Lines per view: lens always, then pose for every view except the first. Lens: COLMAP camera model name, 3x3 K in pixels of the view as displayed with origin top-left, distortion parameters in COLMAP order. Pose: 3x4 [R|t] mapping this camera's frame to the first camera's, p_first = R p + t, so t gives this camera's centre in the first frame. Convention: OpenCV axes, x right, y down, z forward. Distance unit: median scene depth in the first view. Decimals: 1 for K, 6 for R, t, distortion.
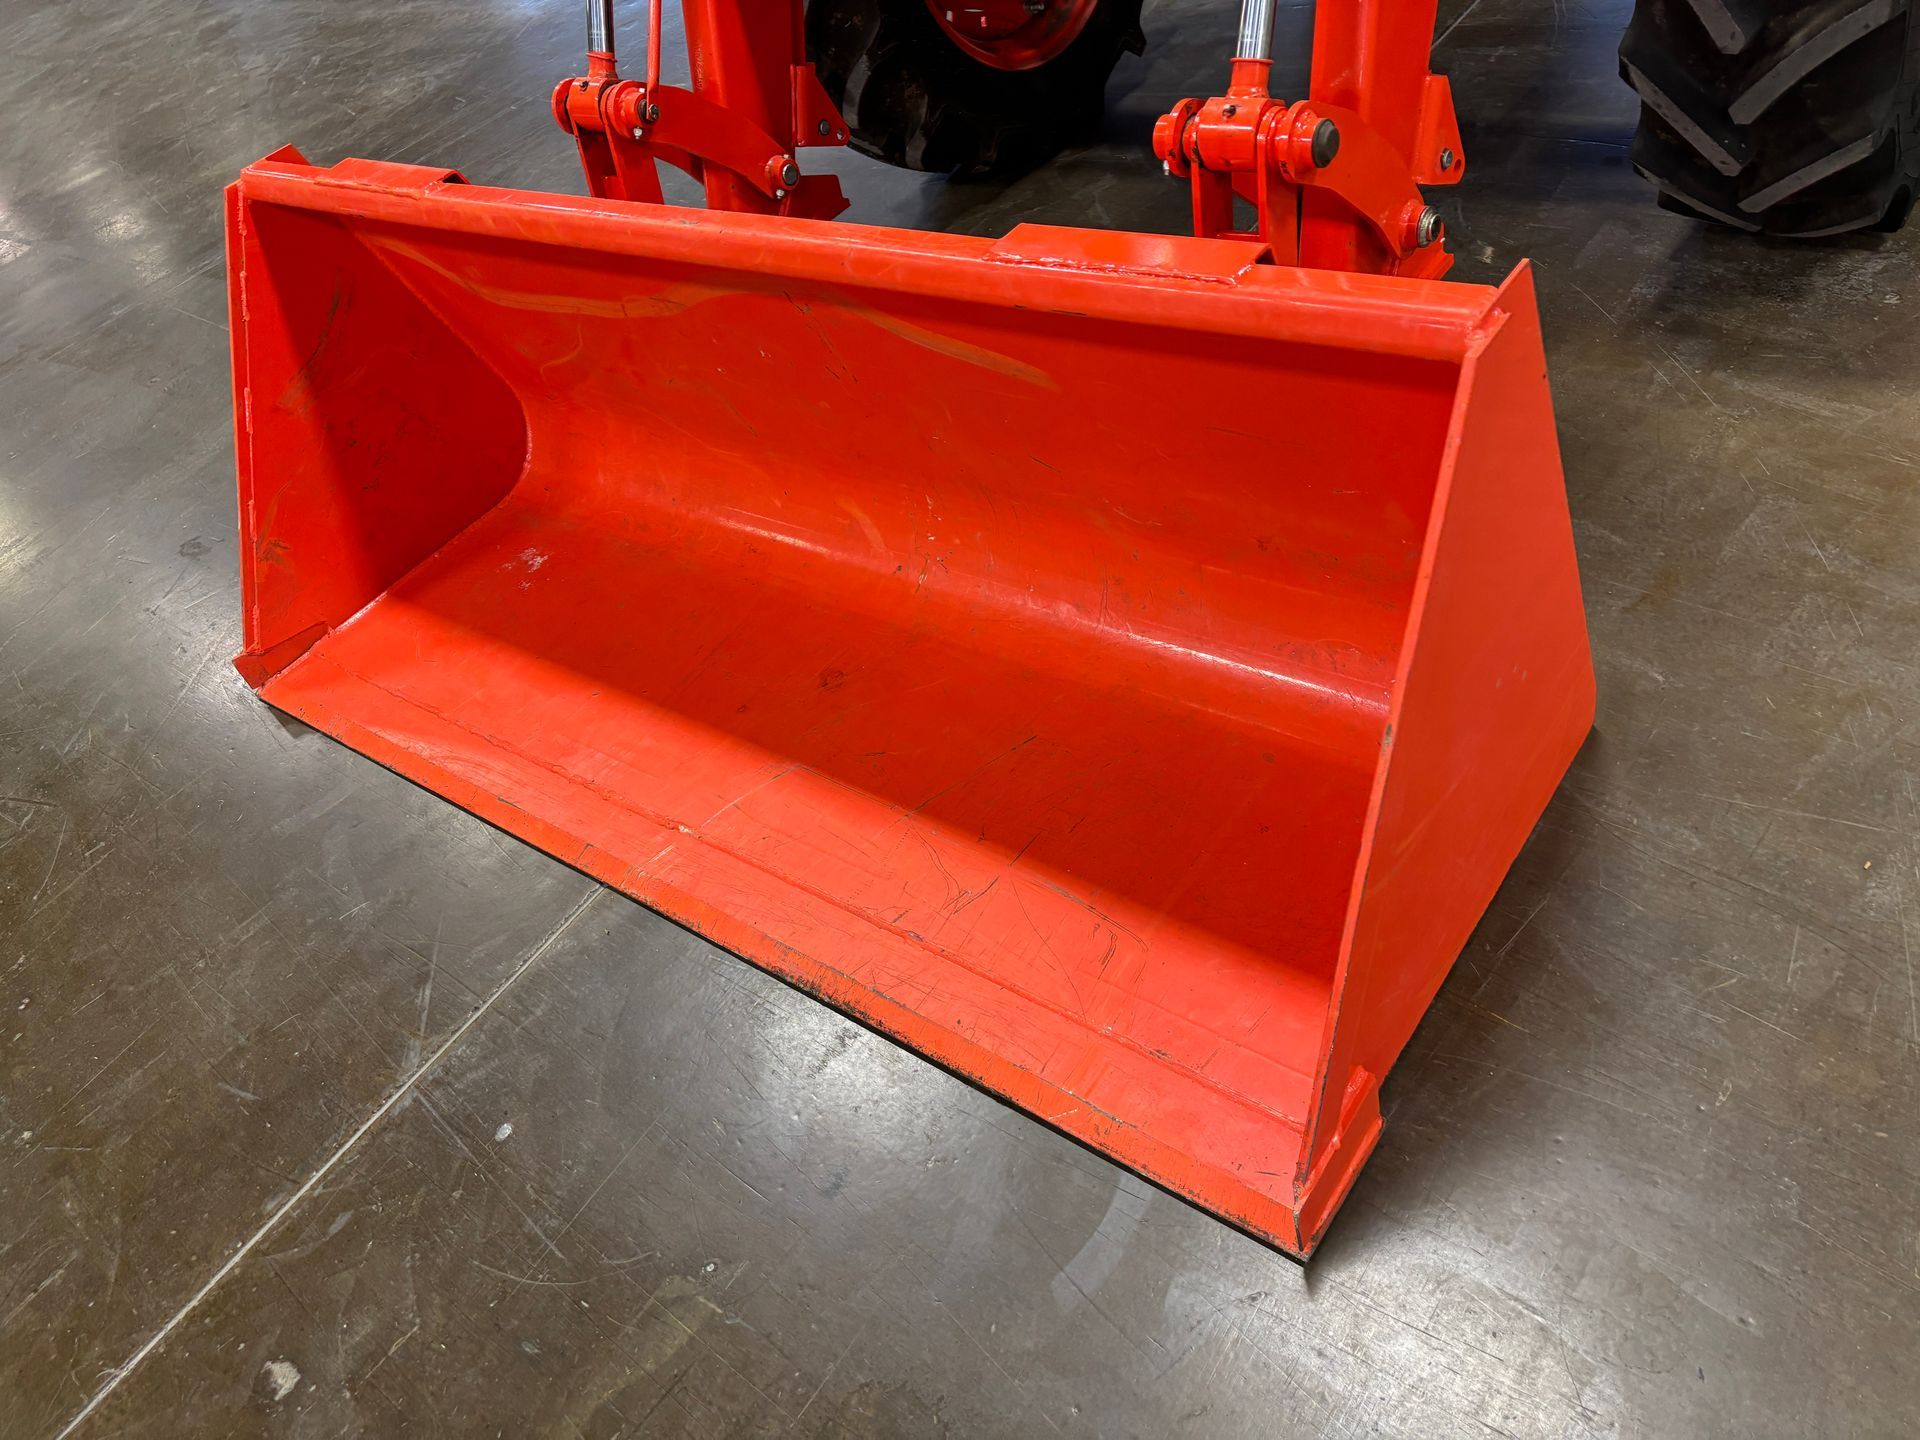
lens RADIAL K [[1450.1, 0, 958.1], [0, 1450.1, 727.5], [0, 0, 1]] dist [0.049697, -0.051851]
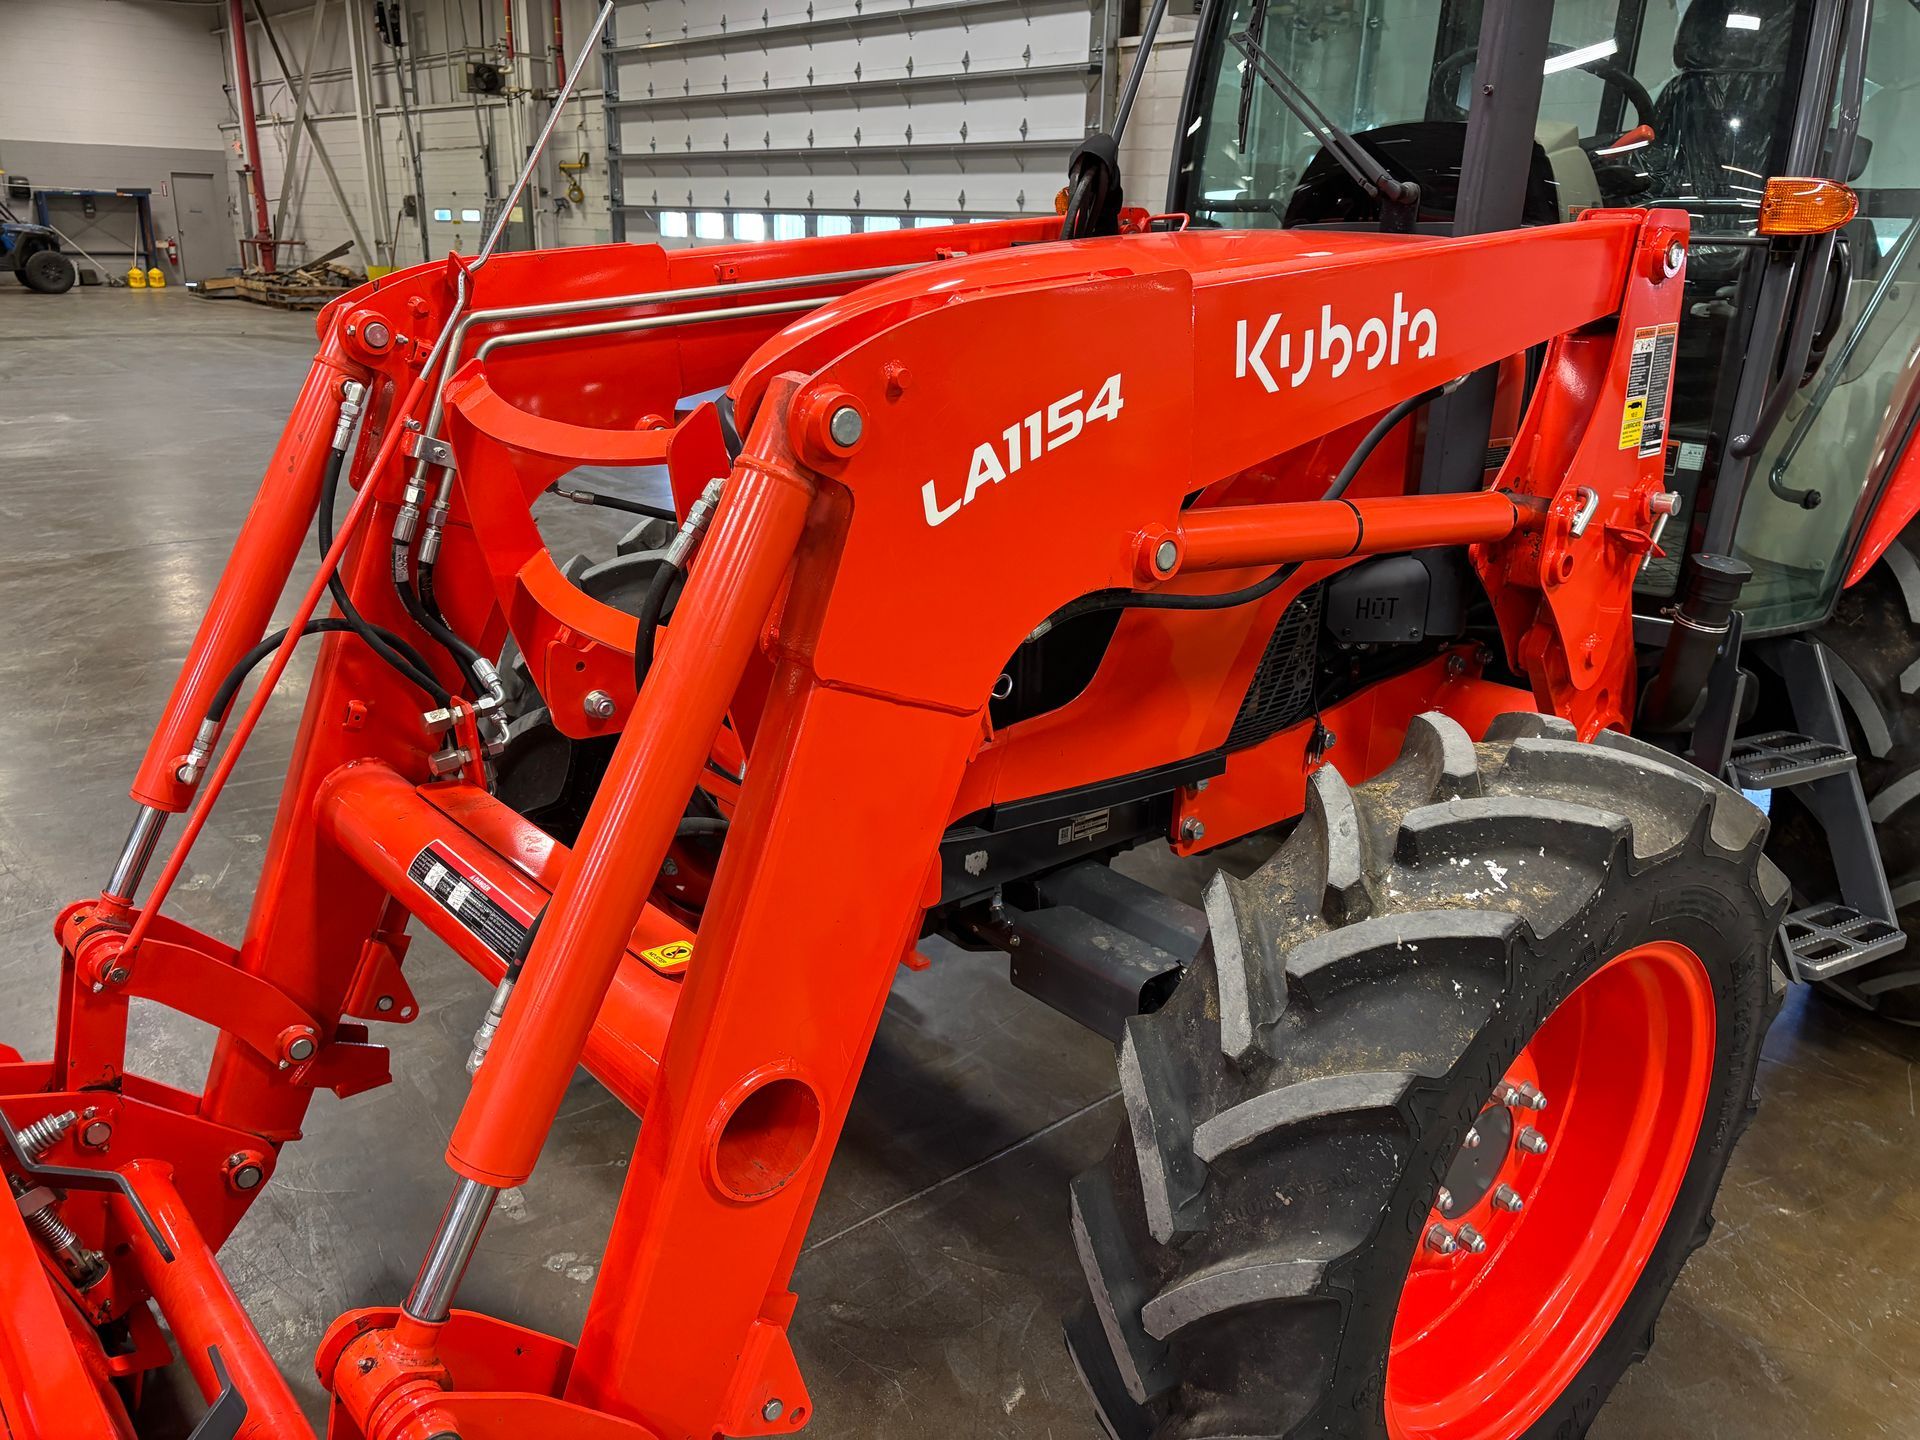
lens RADIAL K [[1450.1, 0, 975.5], [0, 1450.1, 734.0], [0, 0, 1]] dist [0.049697, -0.051851]
pose [[0.940227, 0.329730, -0.085156, 0.326719], [-0.336289, 0.859546, -0.384824, -0.360027], [-0.053692, 0.390459, 0.919053, 0.045725]]
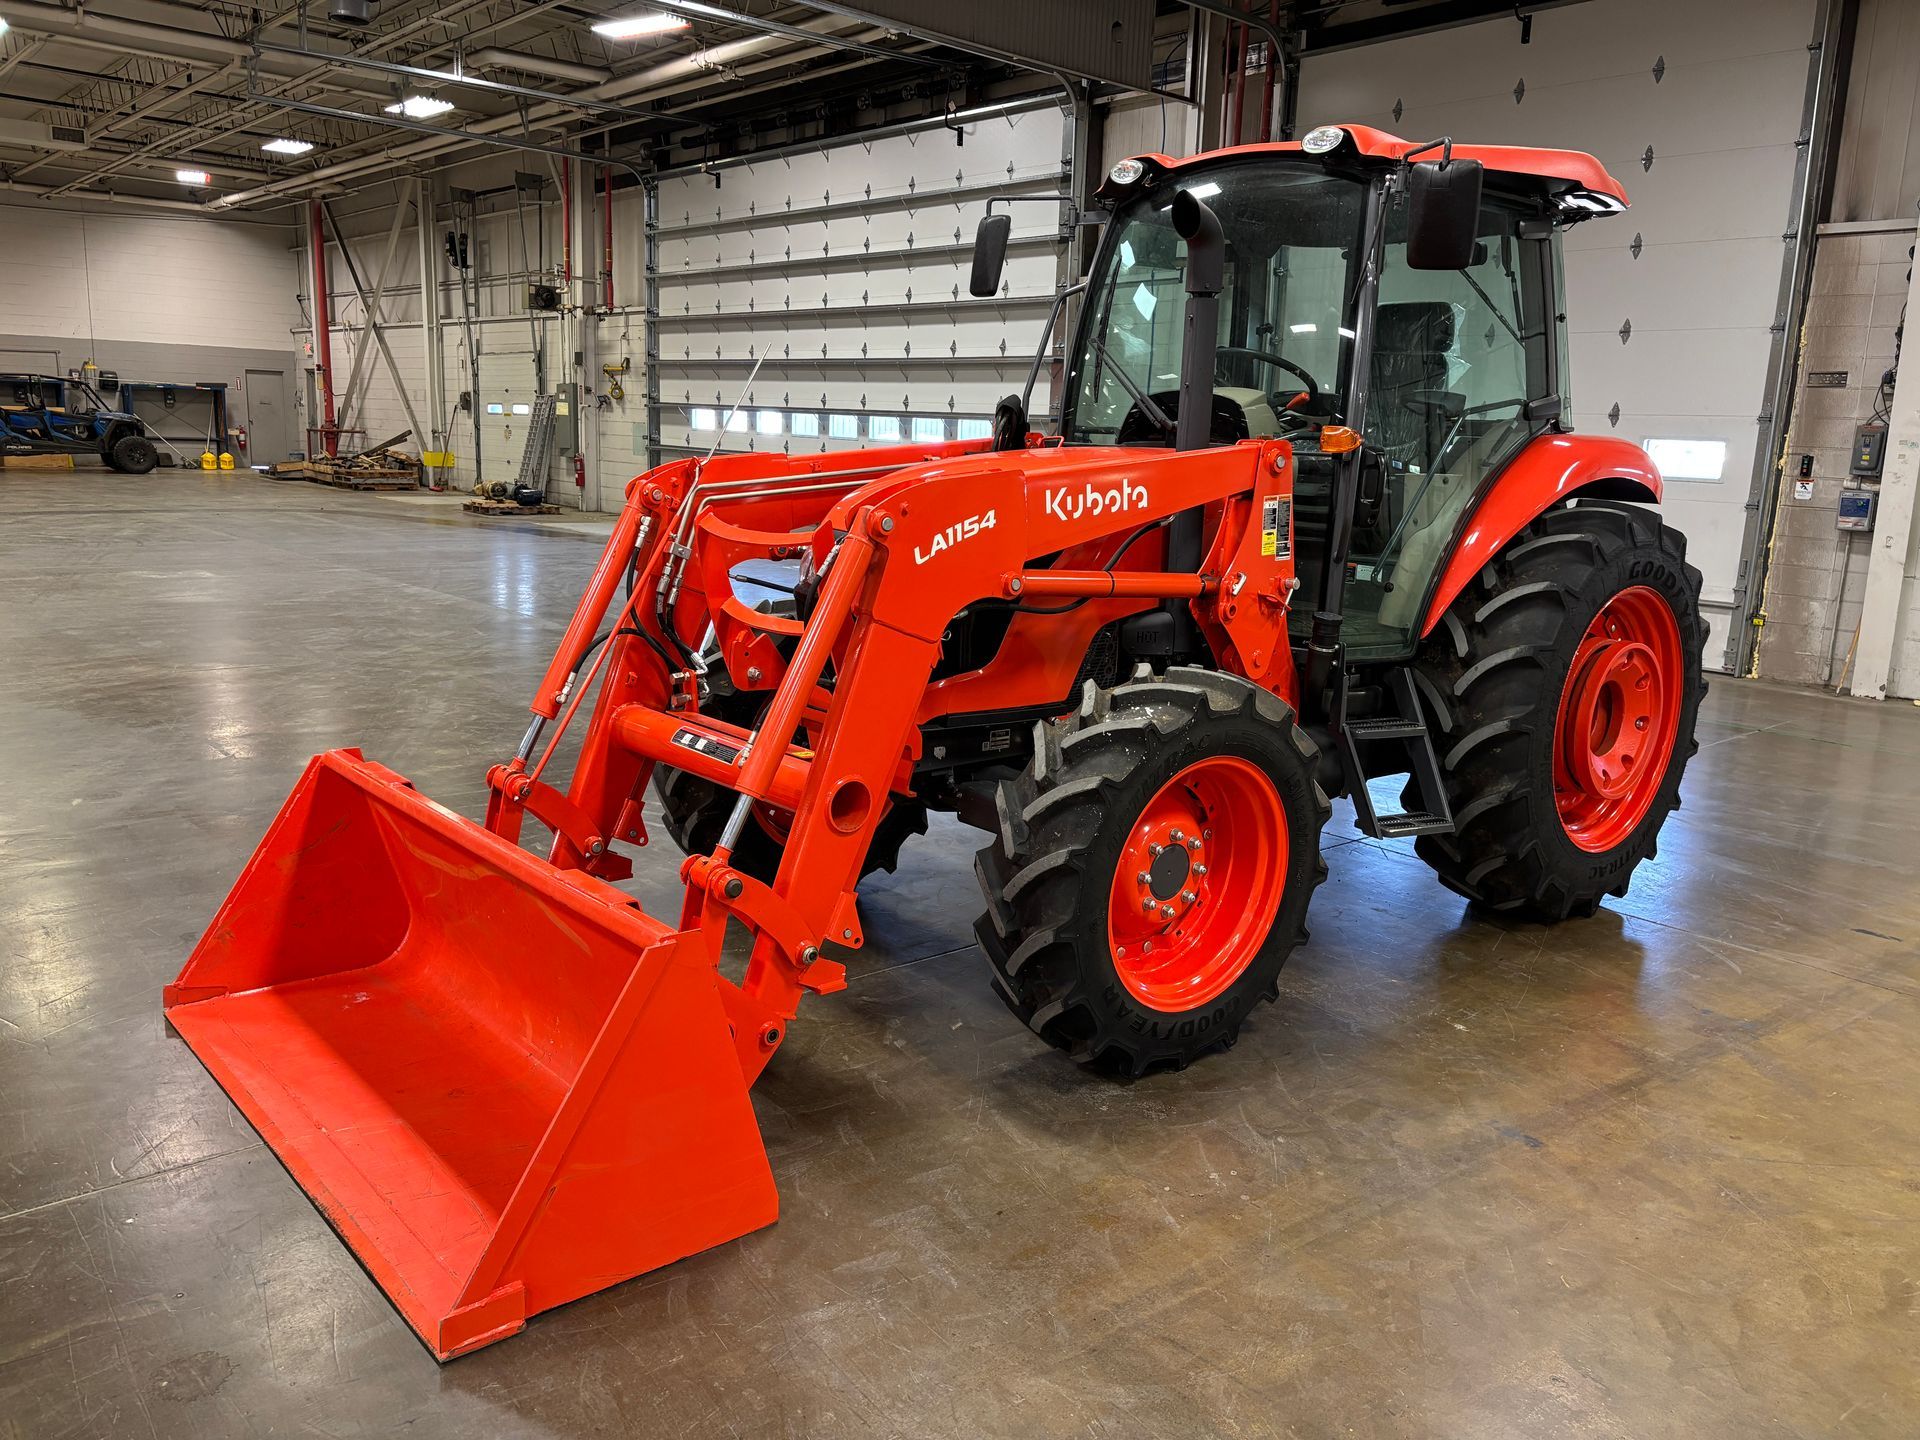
lens RADIAL K [[1450.1, 0, 963.4], [0, 1450.1, 710.1], [0, 0, 1]] dist [0.049697, -0.051851]
pose [[0.937885, 0.321039, -0.131554, 0.540376], [-0.342676, 0.797847, -0.495998, 0.248543], [-0.054274, 0.510269, 0.858300, -0.729399]]
